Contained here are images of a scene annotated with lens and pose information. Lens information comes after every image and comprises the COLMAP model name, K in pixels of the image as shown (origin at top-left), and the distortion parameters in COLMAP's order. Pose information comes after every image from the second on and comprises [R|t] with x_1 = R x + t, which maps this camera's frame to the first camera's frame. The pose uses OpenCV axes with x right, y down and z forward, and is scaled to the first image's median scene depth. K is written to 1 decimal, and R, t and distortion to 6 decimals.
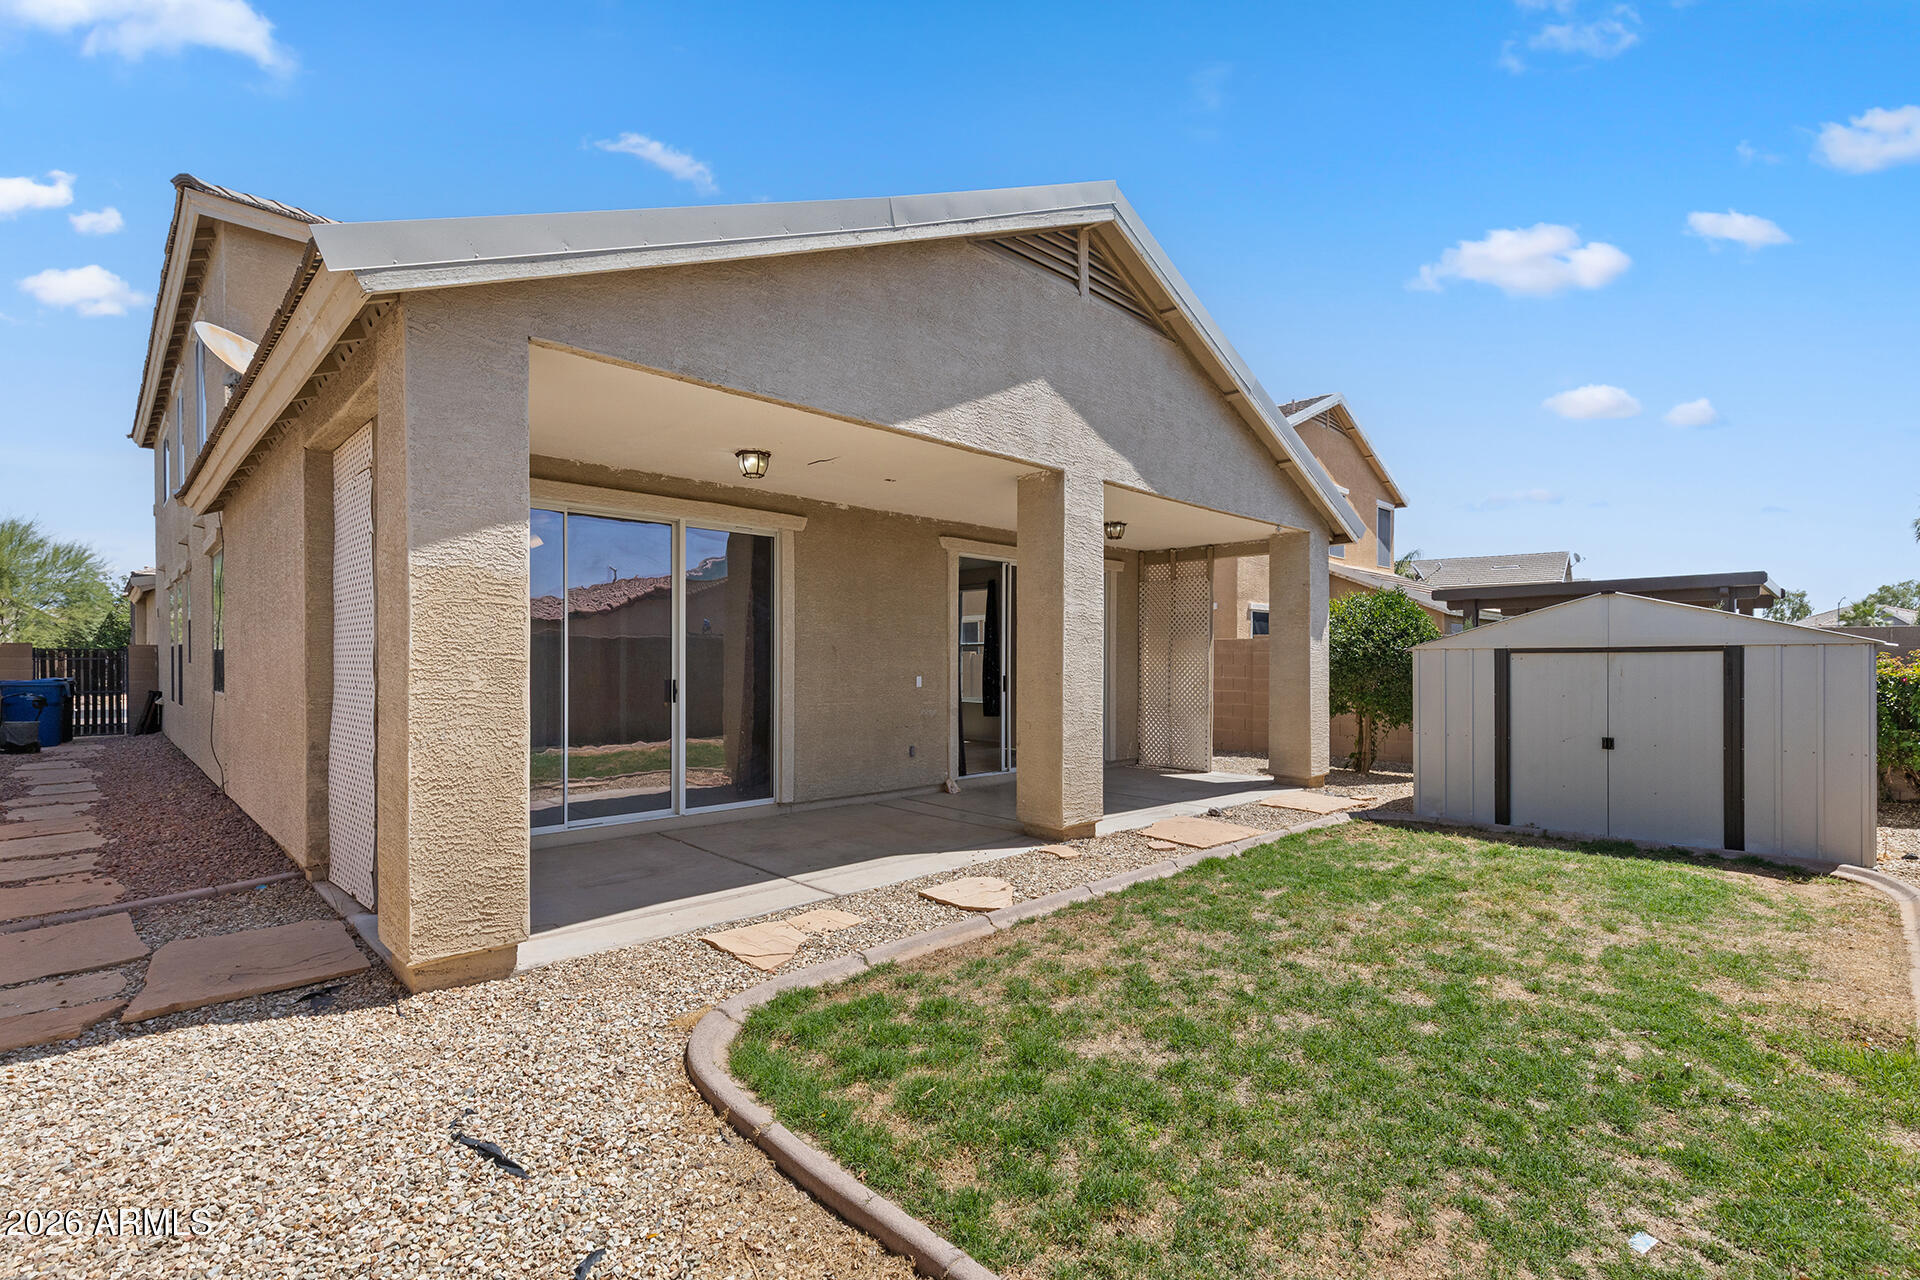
lens RADIAL K [[877.6, 0, 958.3], [0, 877.6, 662.2], [0, 0, 1]] dist [0.006569, 0.000299]
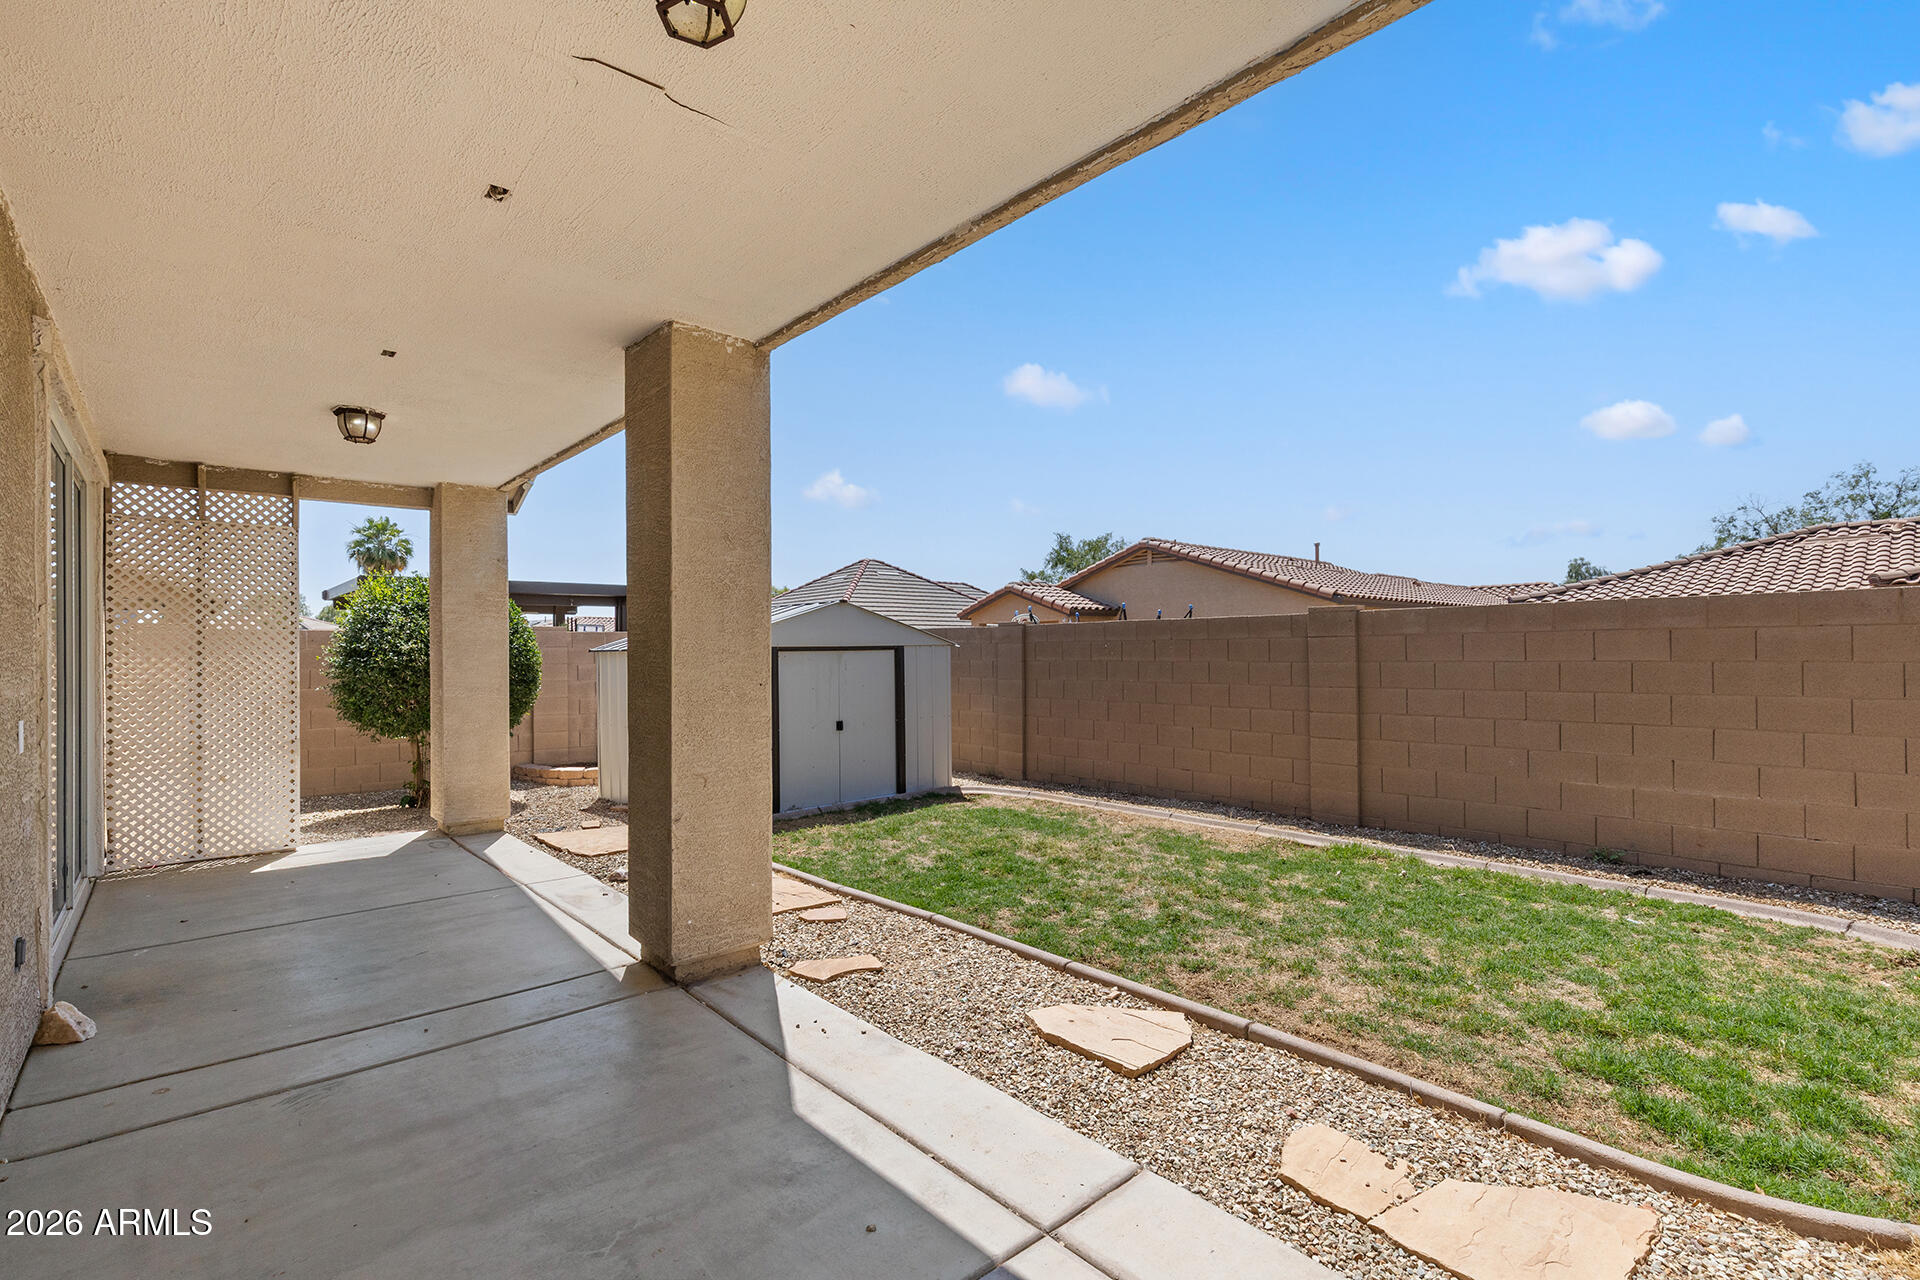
lens RADIAL K [[862.1, 0, 954.1], [0, 862.1, 650.8], [0, 0, 1]] dist [0.000550, 0.000055]
pose [[0.050552, 0.000746, 0.998721, -0.512942], [0.012381, 0.999922, -0.001374, -0.008162], [-0.998645, 0.012435, 0.050539, 0.918192]]
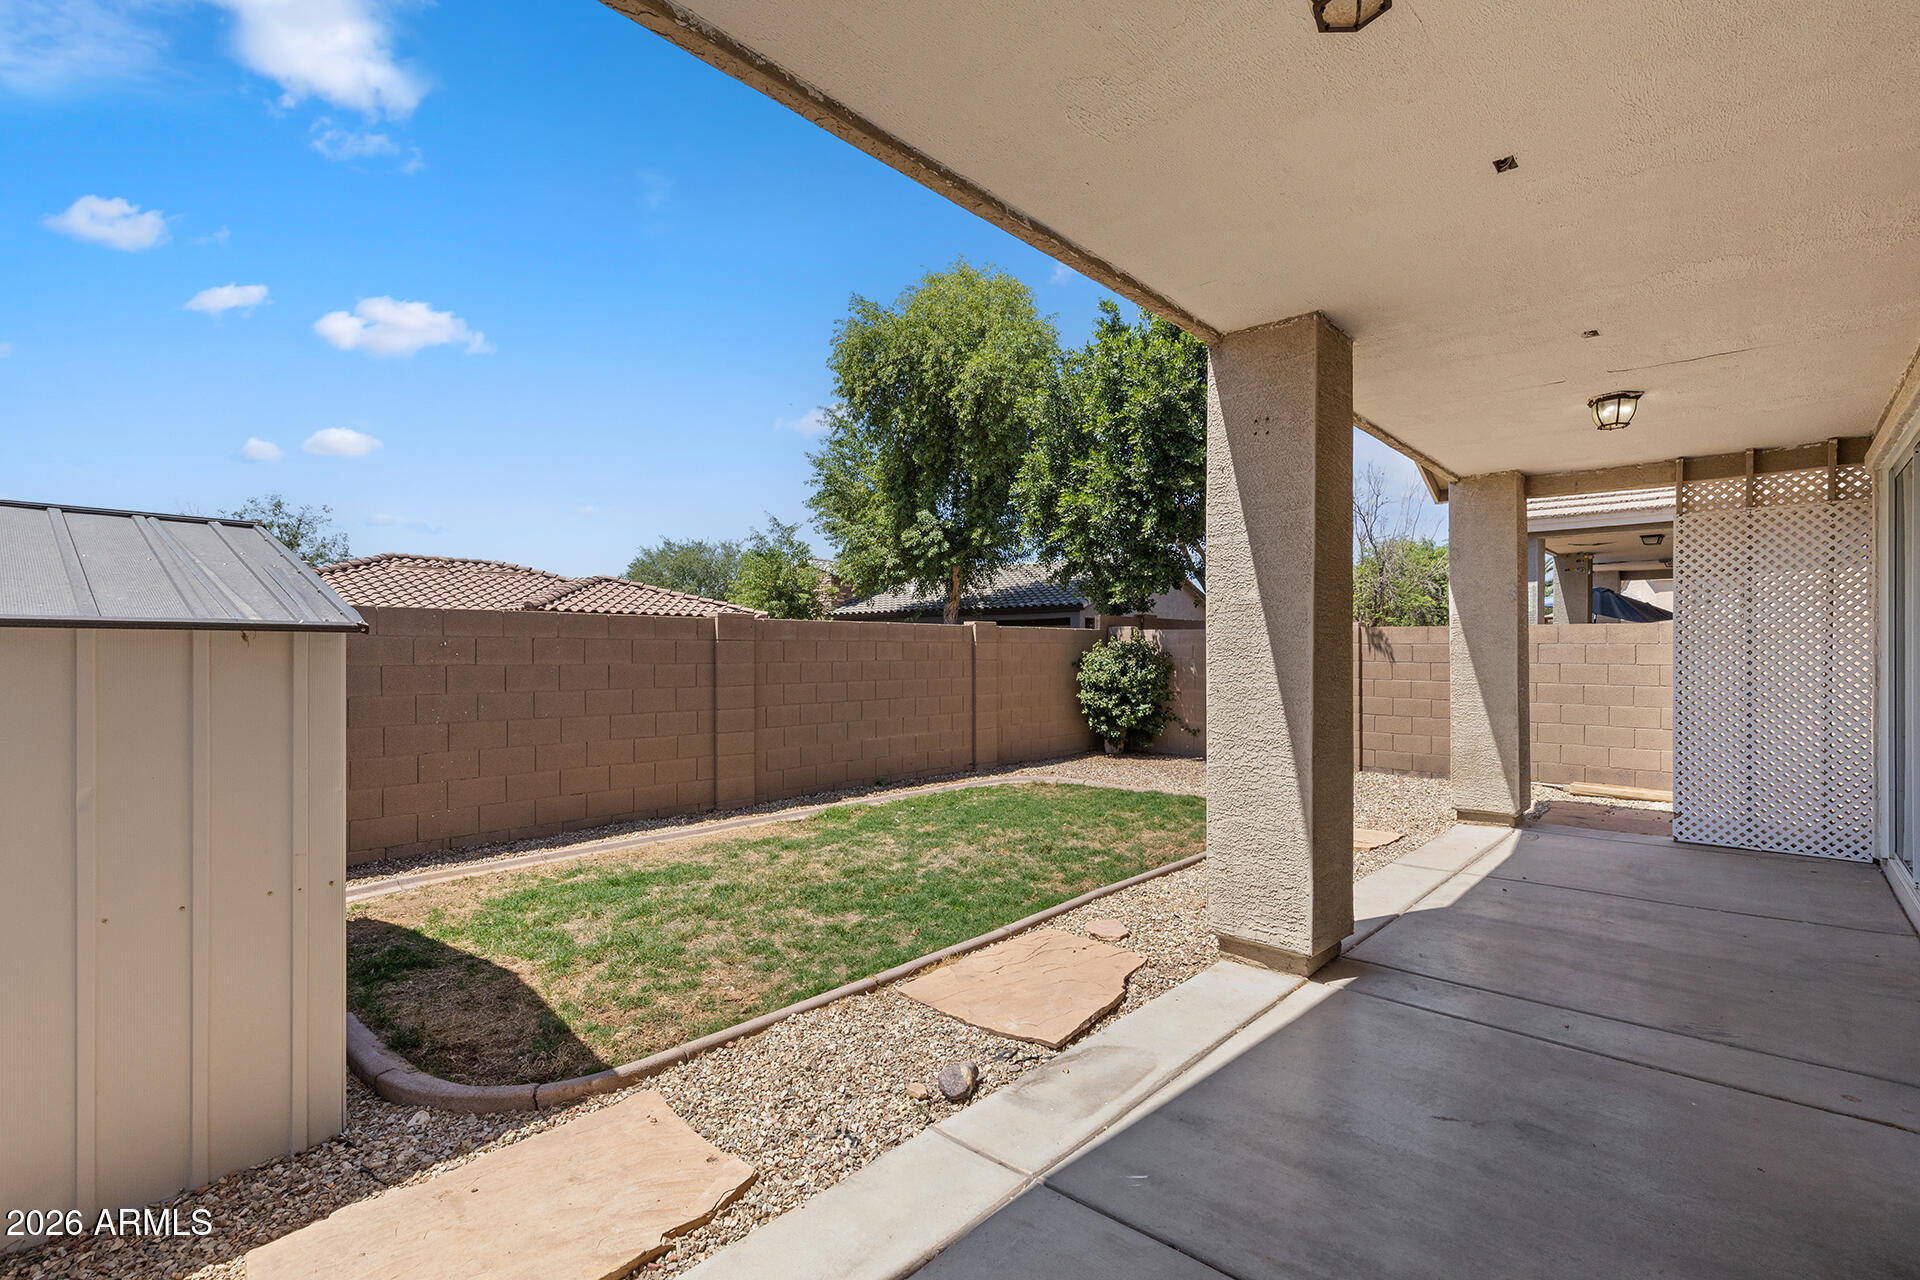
lens RADIAL K [[877.6, 0, 958.3], [0, 877.6, 662.2], [0, 0, 1]] dist [0.006569, 0.000299]
pose [[-0.998544, -0.000901, -0.053938, 0.414371], [-0.001616, 0.999911, 0.013207, -0.007393], [0.053921, 0.013275, -0.998457, 1.799314]]
